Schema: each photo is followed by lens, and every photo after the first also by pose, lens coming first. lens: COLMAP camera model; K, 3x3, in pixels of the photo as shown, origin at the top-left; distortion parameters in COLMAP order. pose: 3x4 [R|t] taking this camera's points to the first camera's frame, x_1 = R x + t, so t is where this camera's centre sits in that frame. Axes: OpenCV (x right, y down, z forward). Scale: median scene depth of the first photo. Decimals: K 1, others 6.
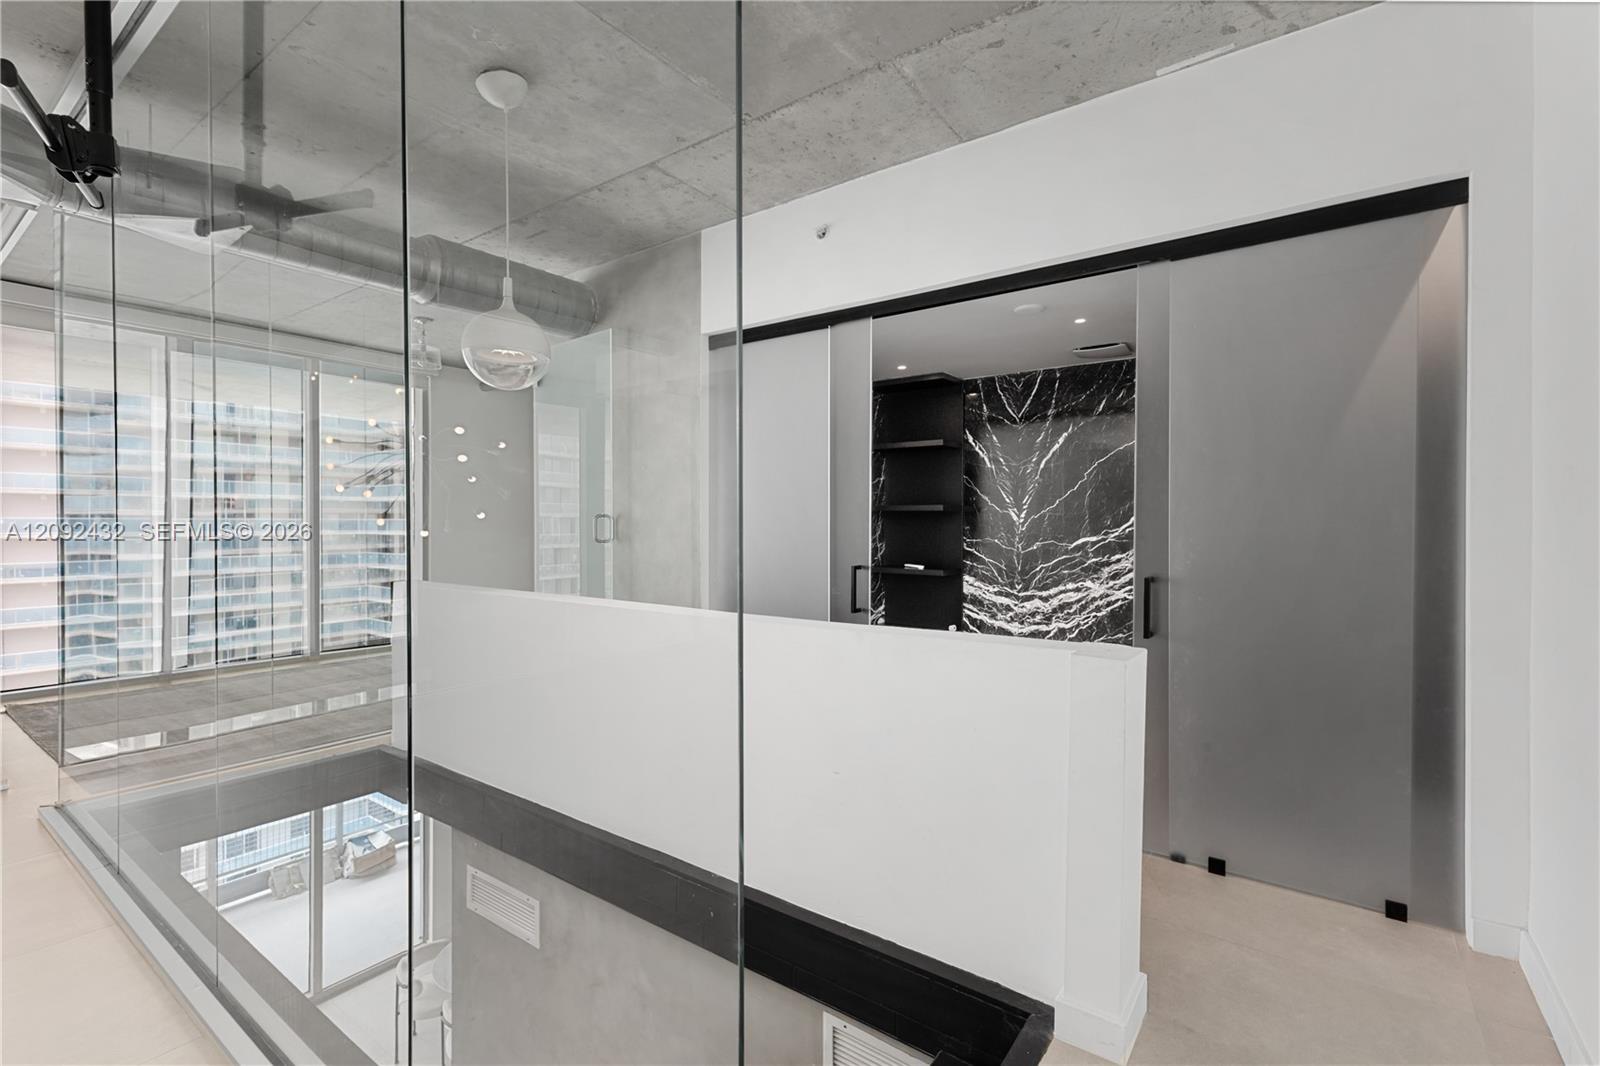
lens RADIAL K [[703.6, 0, 797.5], [0, 703.6, 529.4], [0, 0, 1]] dist [0.014957, -0.004212]
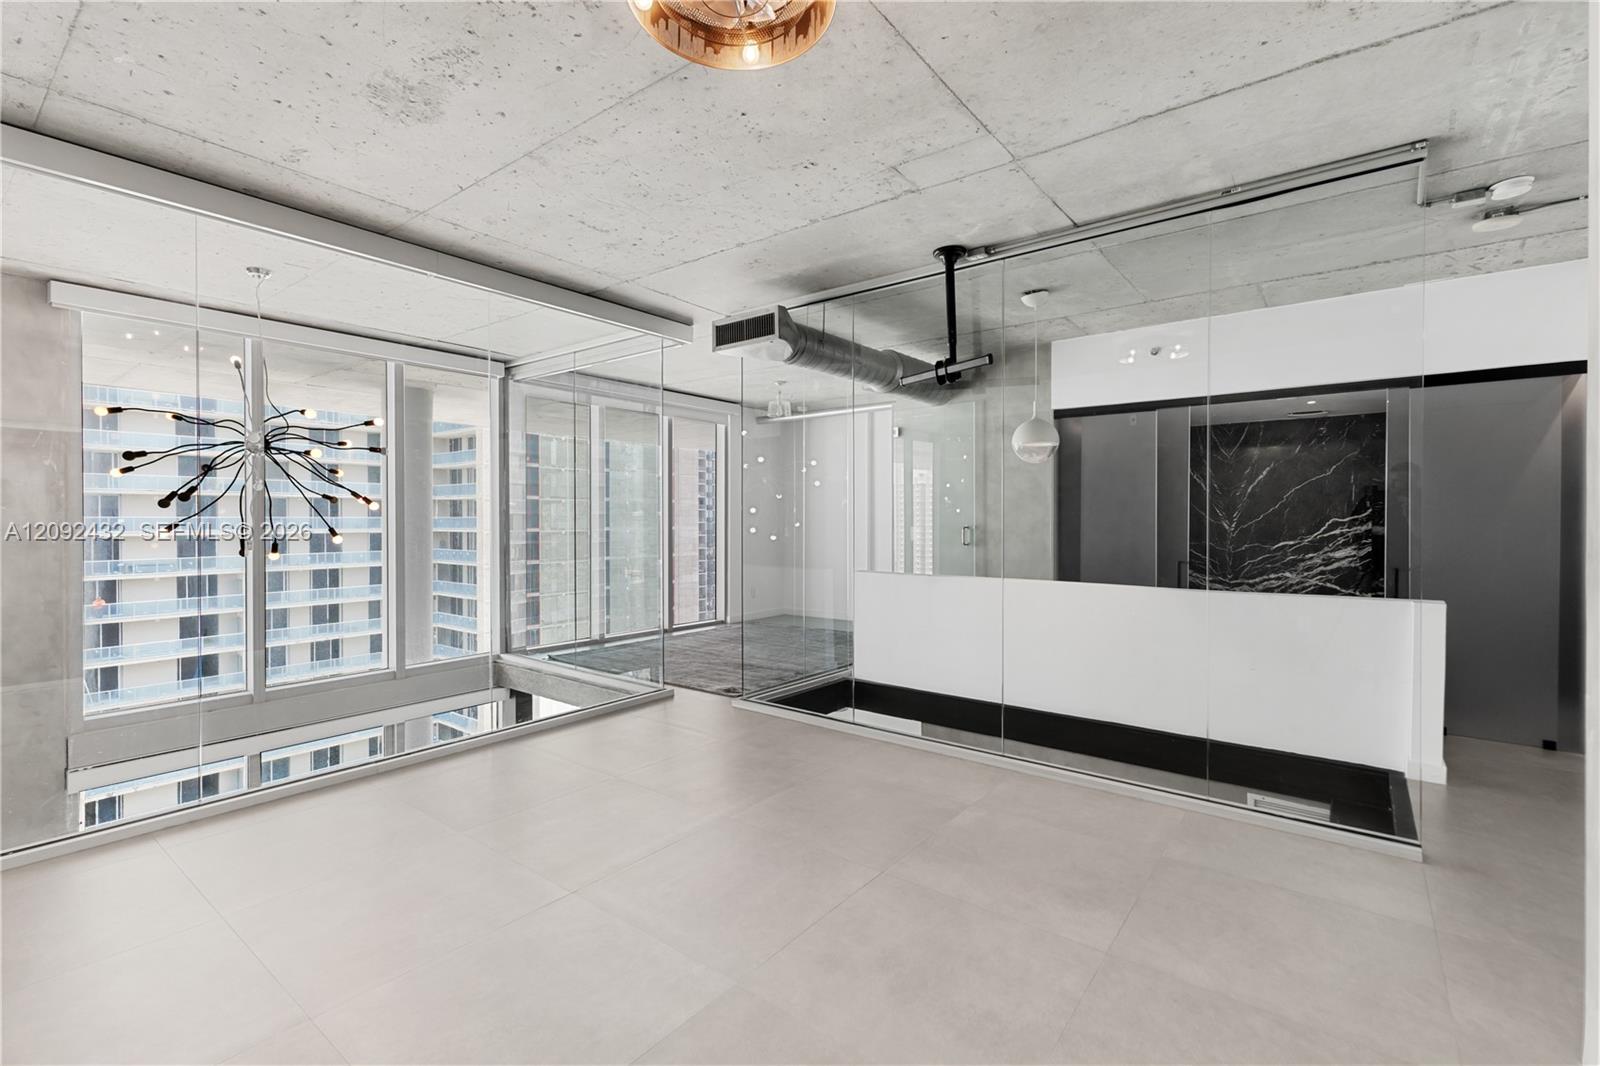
lens RADIAL K [[703.6, 0, 816.2], [0, 703.6, 523.9], [0, 0, 1]] dist [0.014957, -0.004212]
pose [[0.999814, -0.000773, -0.019288, -0.513099], [0.000723, 0.999996, -0.002588, -0.021411], [0.019290, 0.002573, 0.999811, -0.445140]]
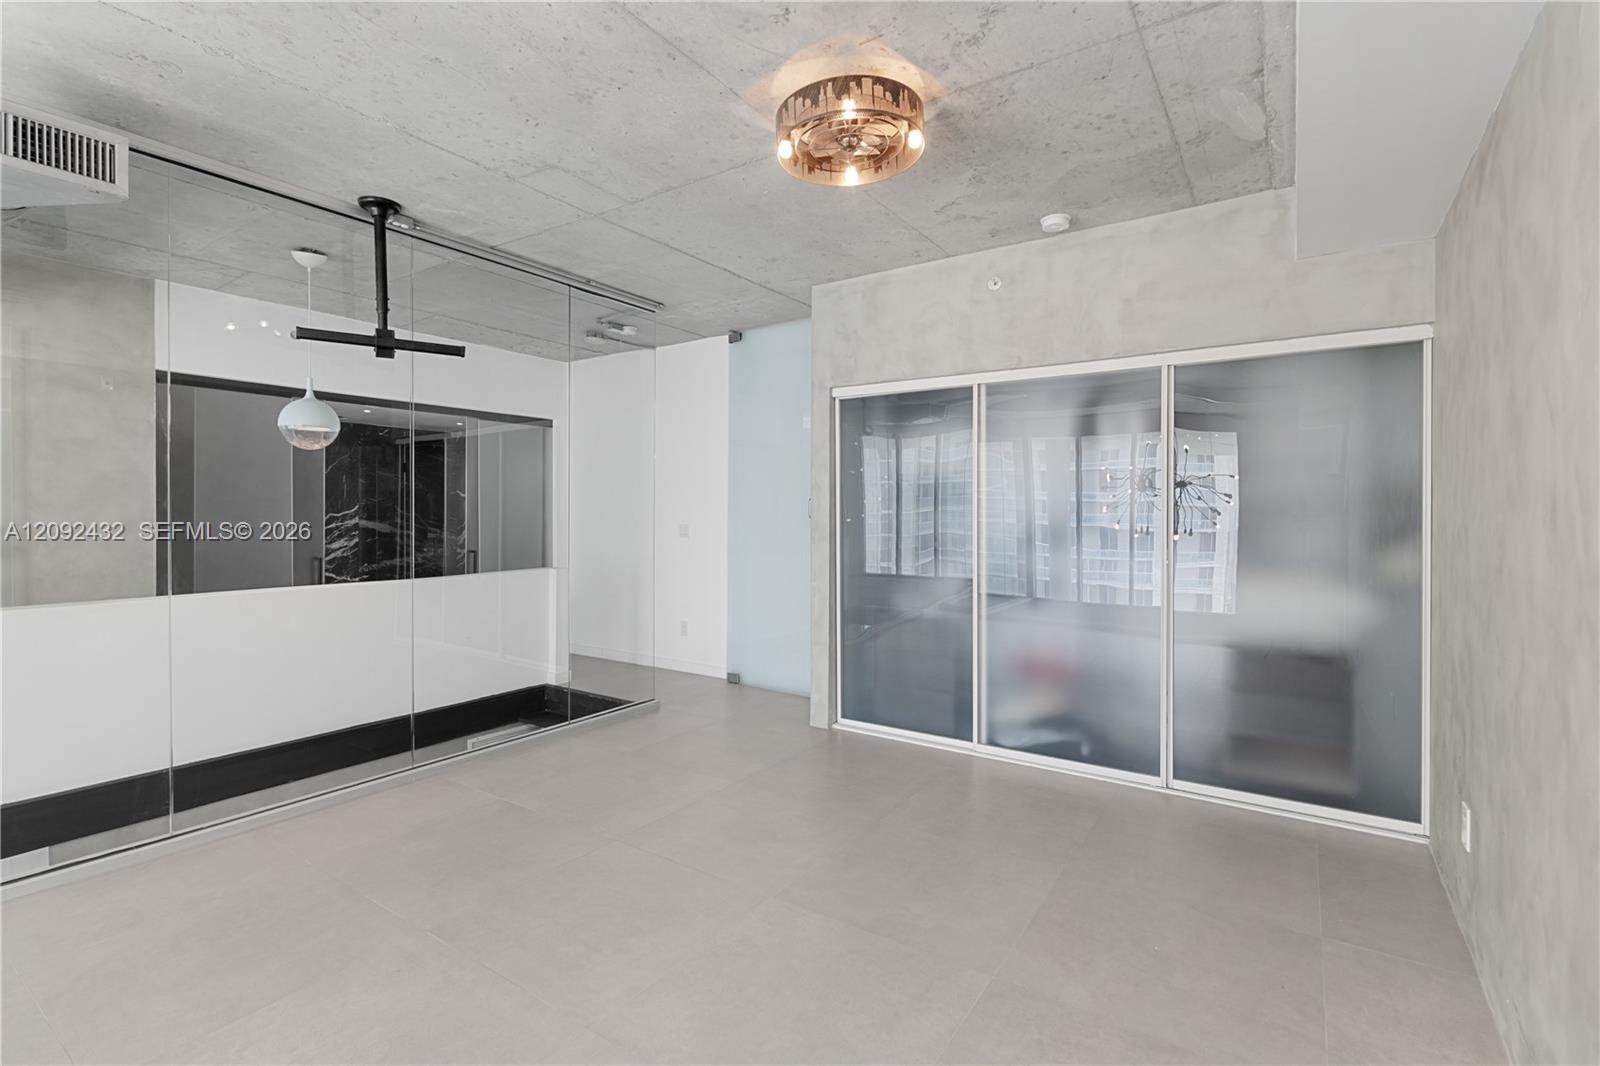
lens RADIAL K [[729.3, 0, 801.0], [0, 729.3, 515.5], [0, 0, 1]] dist [-0.004397, -0.002647]
pose [[-0.035425, -0.004400, 0.999363, -1.127939], [0.010431, 0.999934, 0.004772, -0.027411], [-0.999318, 0.010593, -0.035377, -0.006404]]
